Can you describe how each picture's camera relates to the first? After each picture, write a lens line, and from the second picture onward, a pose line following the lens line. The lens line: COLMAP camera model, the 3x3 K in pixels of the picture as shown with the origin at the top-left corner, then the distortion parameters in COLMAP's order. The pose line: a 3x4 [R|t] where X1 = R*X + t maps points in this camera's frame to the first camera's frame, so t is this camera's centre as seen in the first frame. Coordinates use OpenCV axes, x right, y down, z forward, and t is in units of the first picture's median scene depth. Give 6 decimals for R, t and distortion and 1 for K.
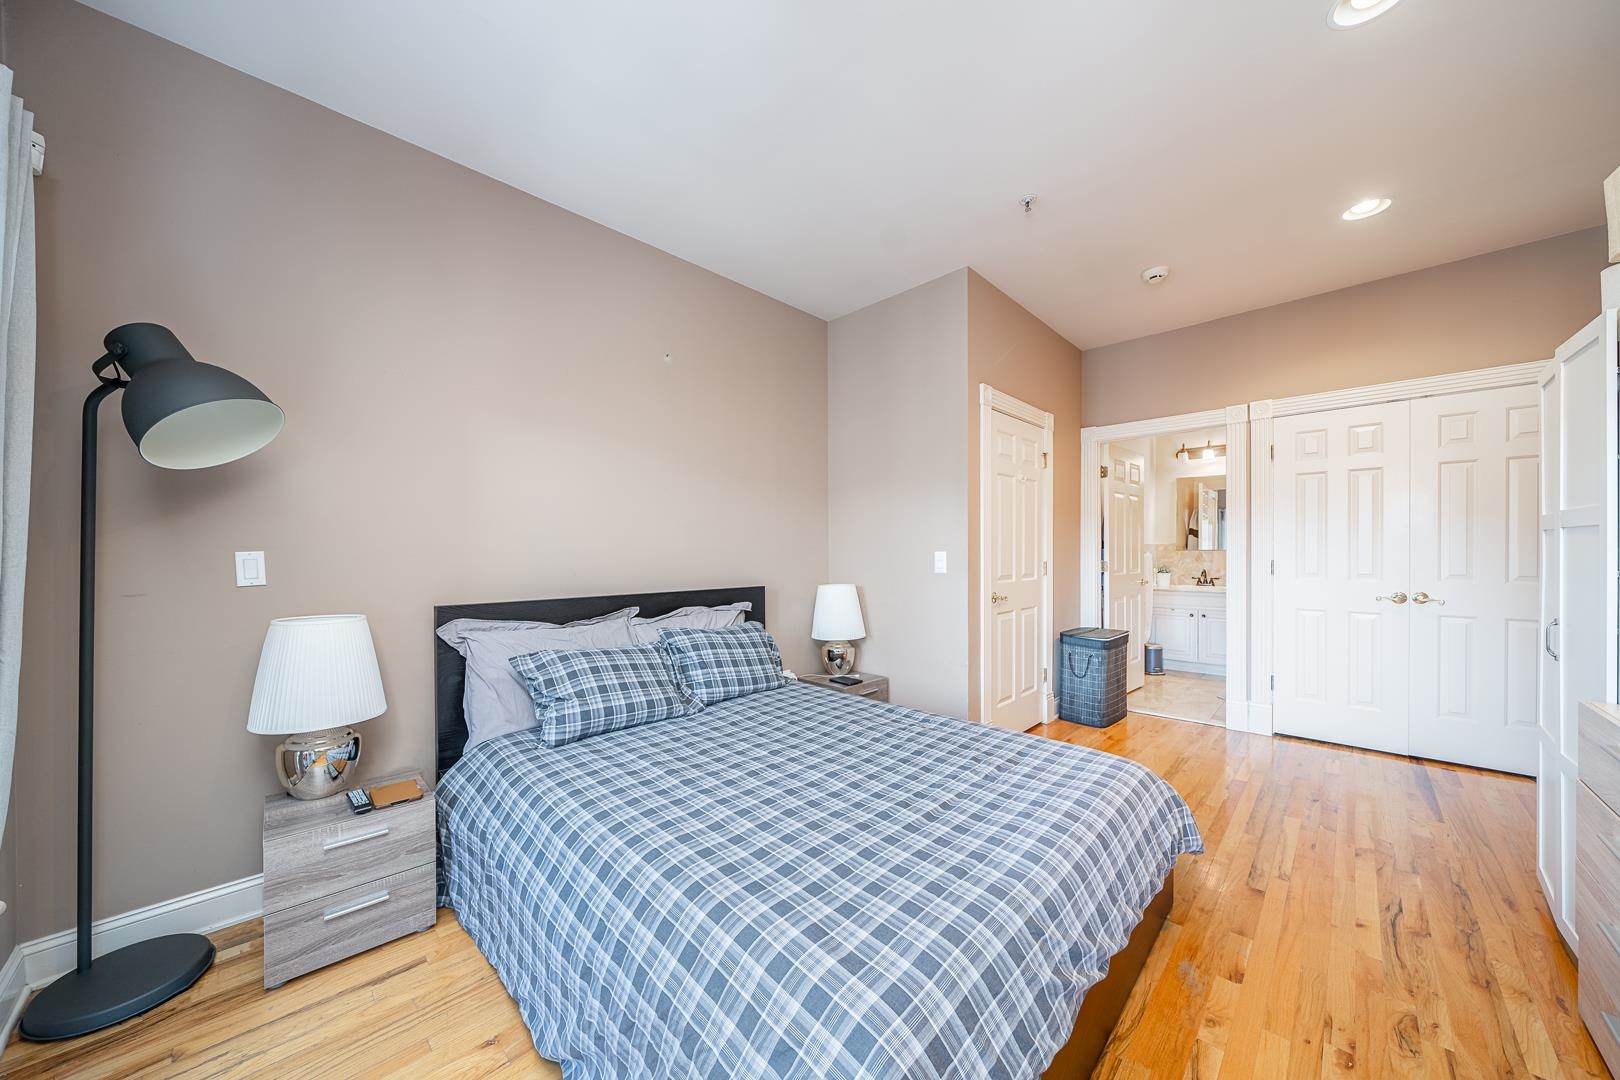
lens RADIAL K [[556.3, 0, 802.3], [0, 556.3, 549.4], [0, 0, 1]] dist [-0.000578, -0.000021]
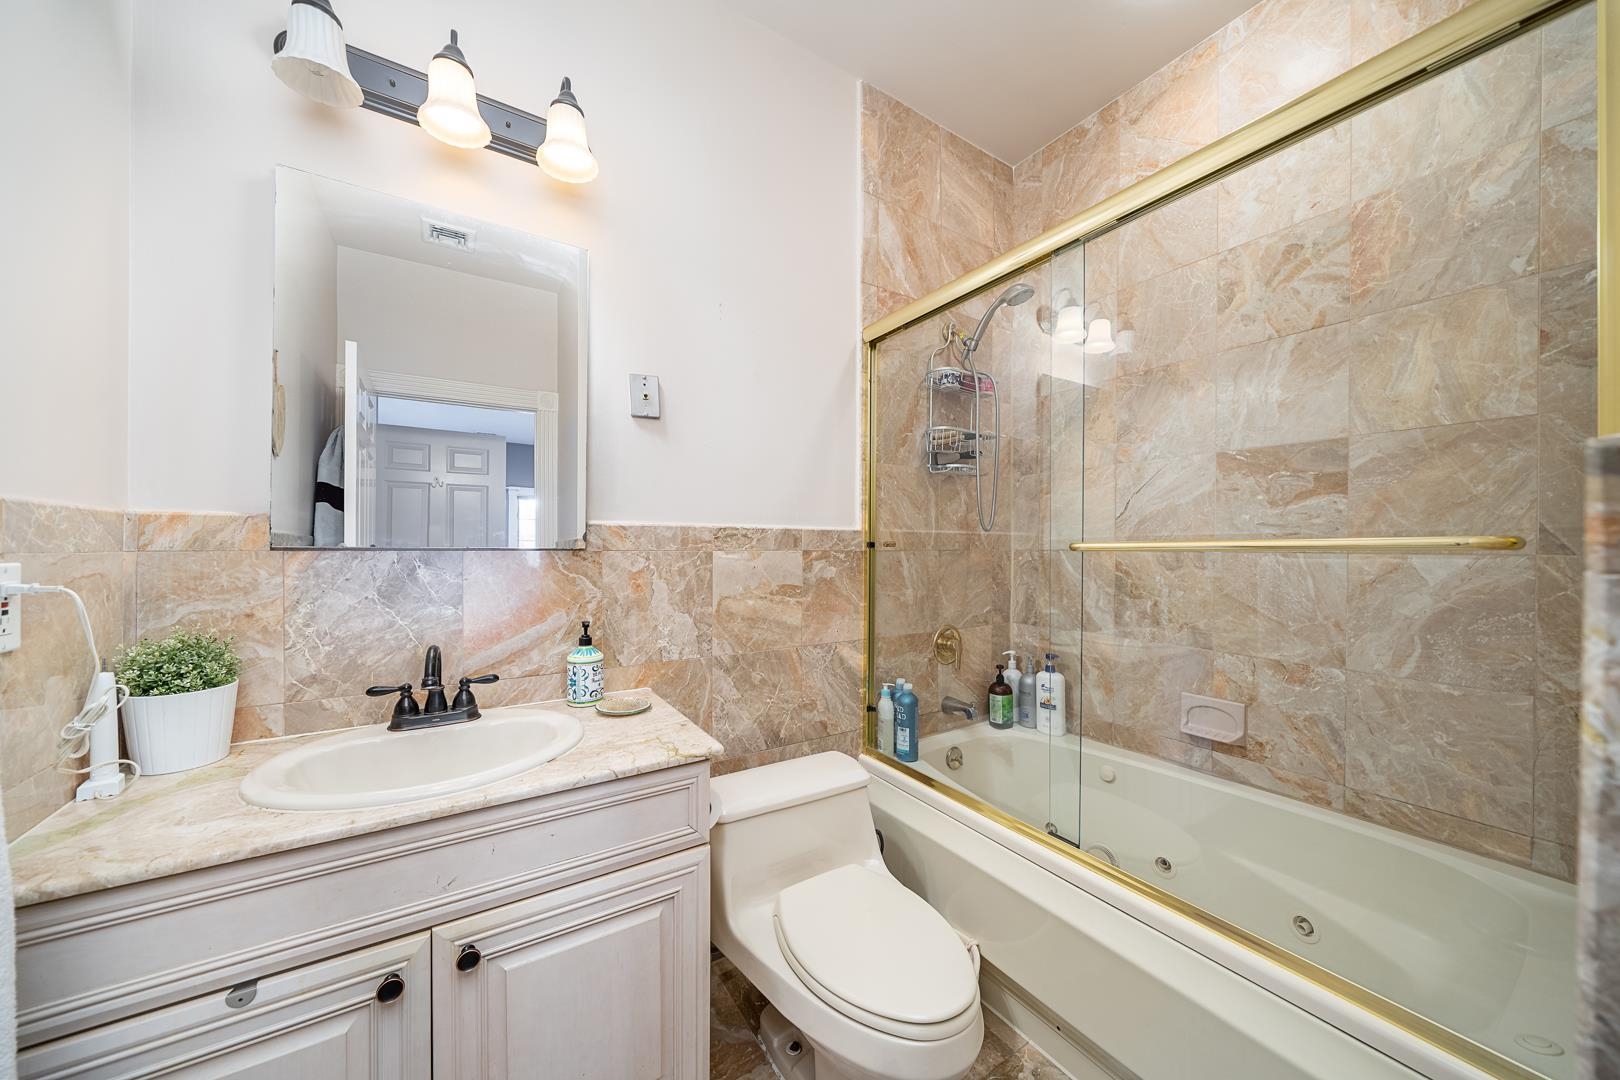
lens RADIAL K [[556.3, 0, 802.3], [0, 556.3, 549.4], [0, 0, 1]] dist [-0.000578, -0.000021]
pose [[0.216472, -0.003594, 0.976282, 0.533355], [-0.007923, 0.999954, 0.005438, 0.000001], [-0.976257, -0.008912, 0.216433, 0.792451]]
